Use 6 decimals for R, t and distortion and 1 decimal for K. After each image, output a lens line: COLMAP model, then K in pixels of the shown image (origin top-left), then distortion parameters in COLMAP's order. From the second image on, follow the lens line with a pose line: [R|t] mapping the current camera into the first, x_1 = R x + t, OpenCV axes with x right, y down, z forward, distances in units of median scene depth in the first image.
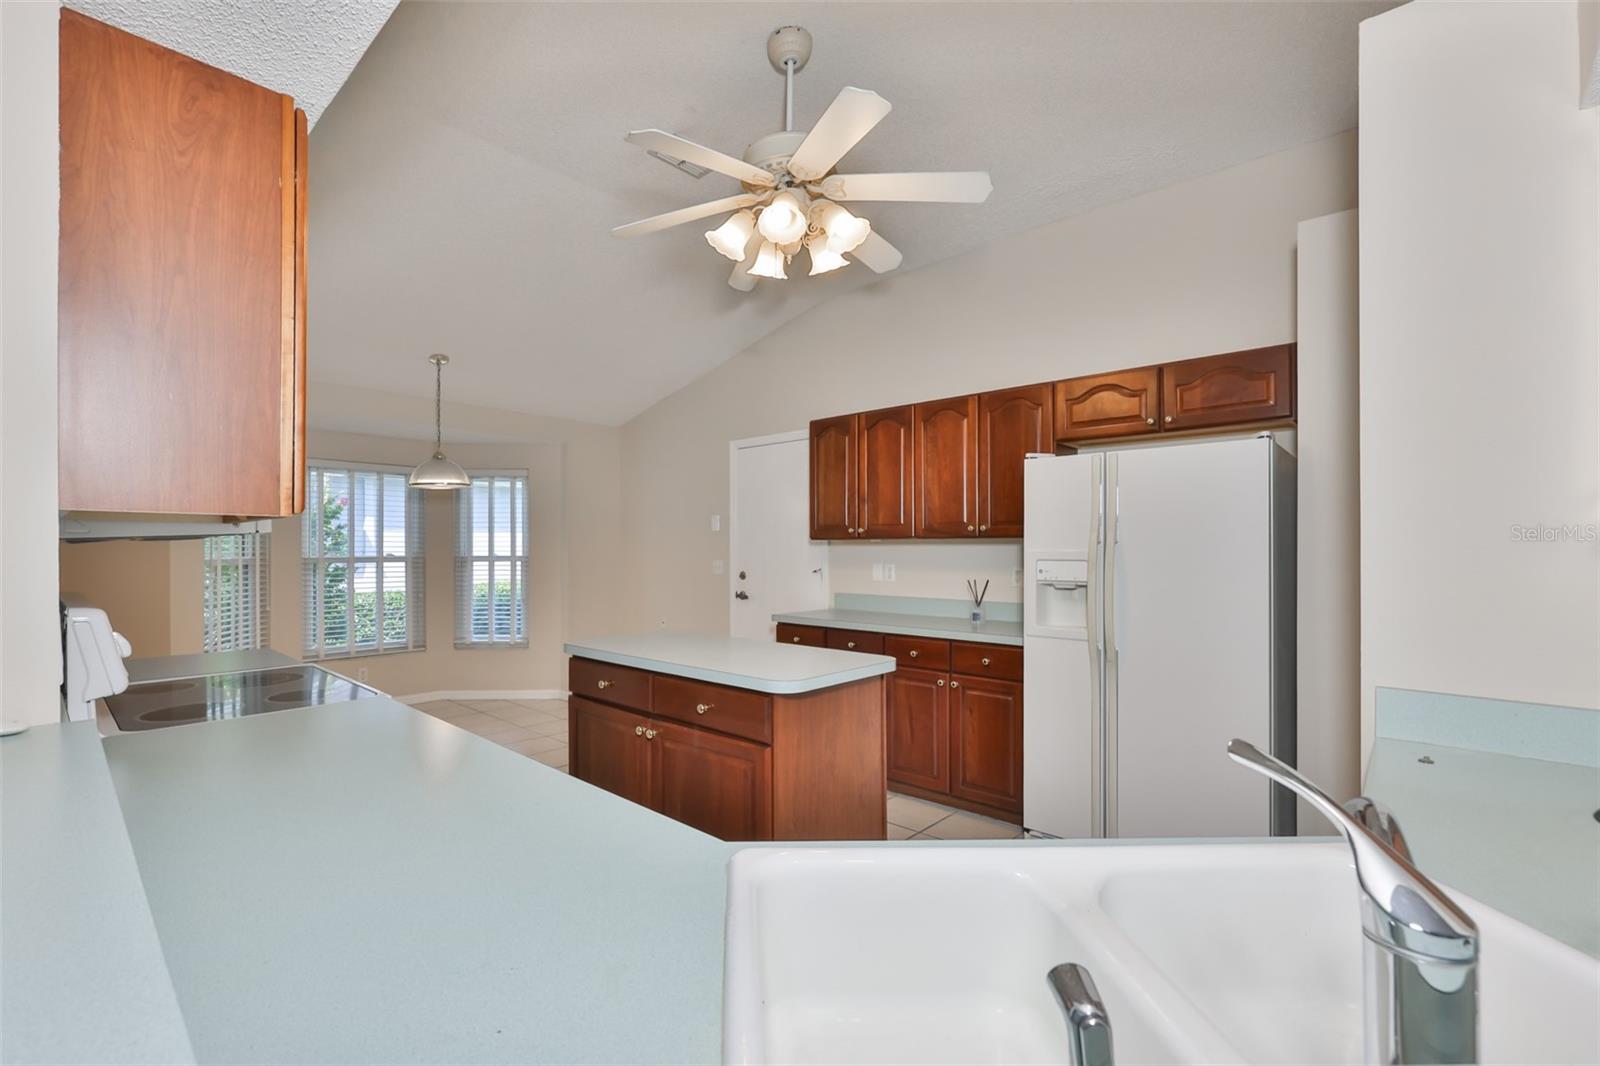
lens RADIAL K [[692.2, 0, 752.2], [0, 692.2, 548.3], [0, 0, 1]] dist [-0.001307, -0.000289]
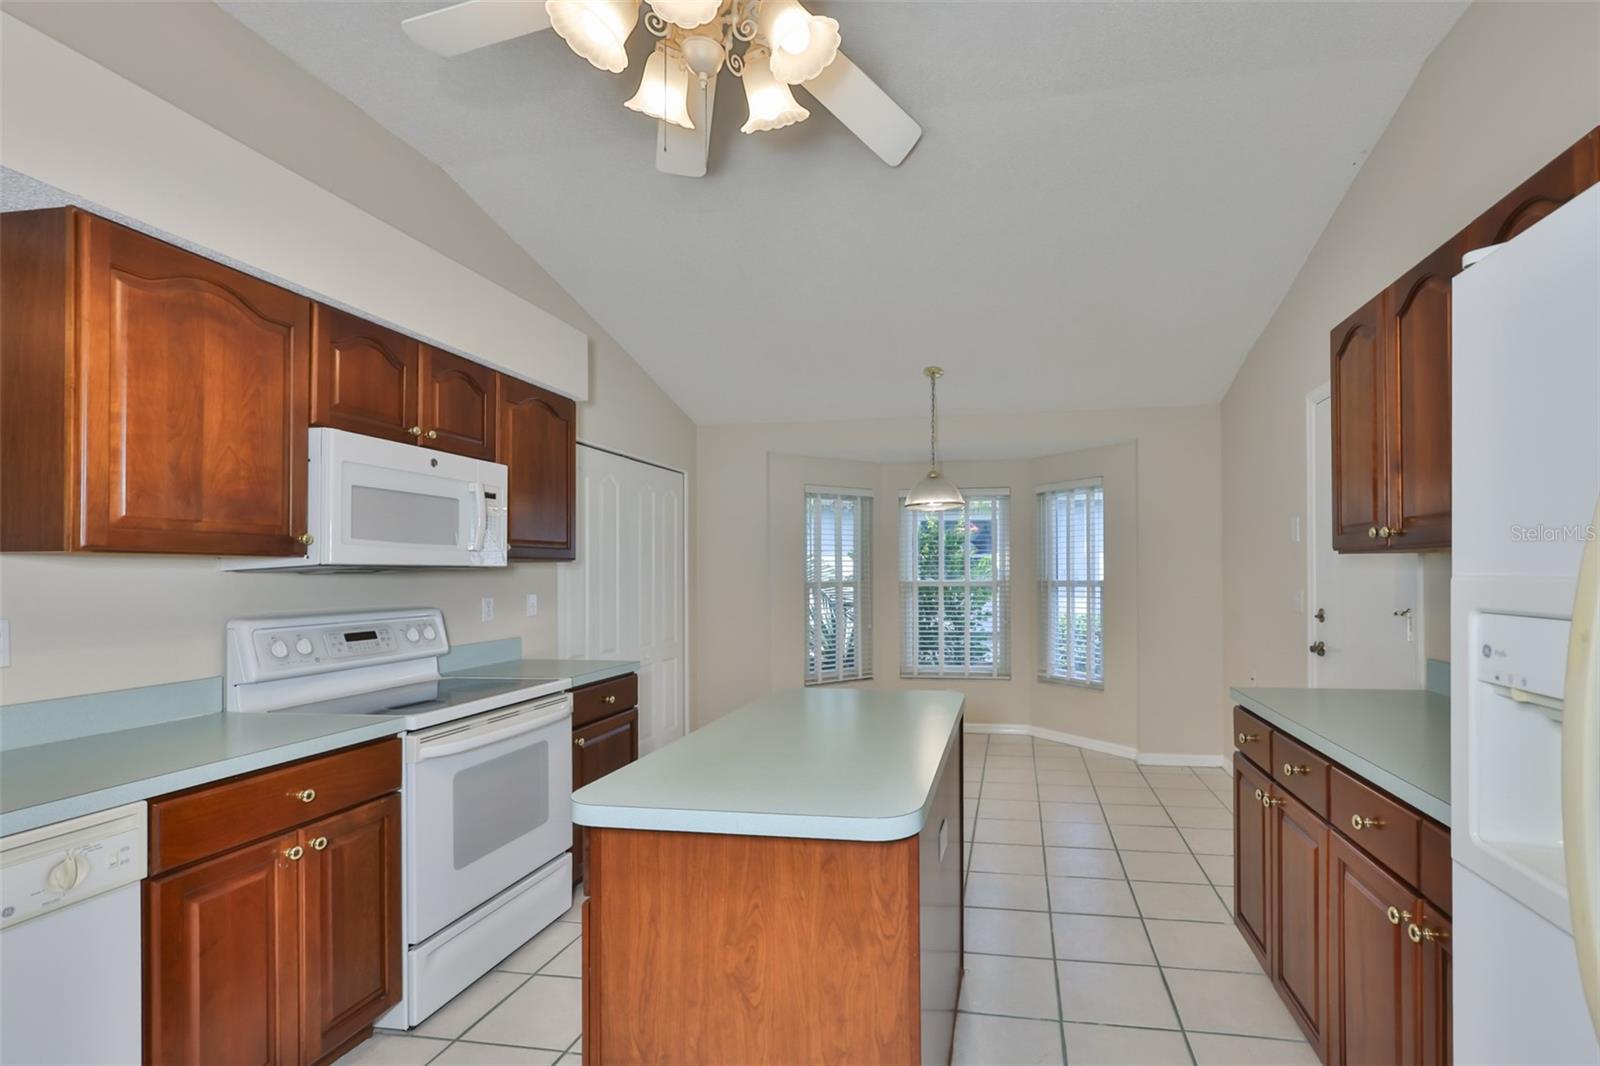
lens RADIAL K [[723.7, 0, 901.5], [0, 723.7, 566.6], [0, 0, 1]] dist [-0.013329, 0.000808]
pose [[0.579203, -0.011534, -0.815102, 0.246025], [0.006996, 0.999933, -0.009178, 0.000382], [0.815154, -0.000387, 0.579245, 0.298721]]
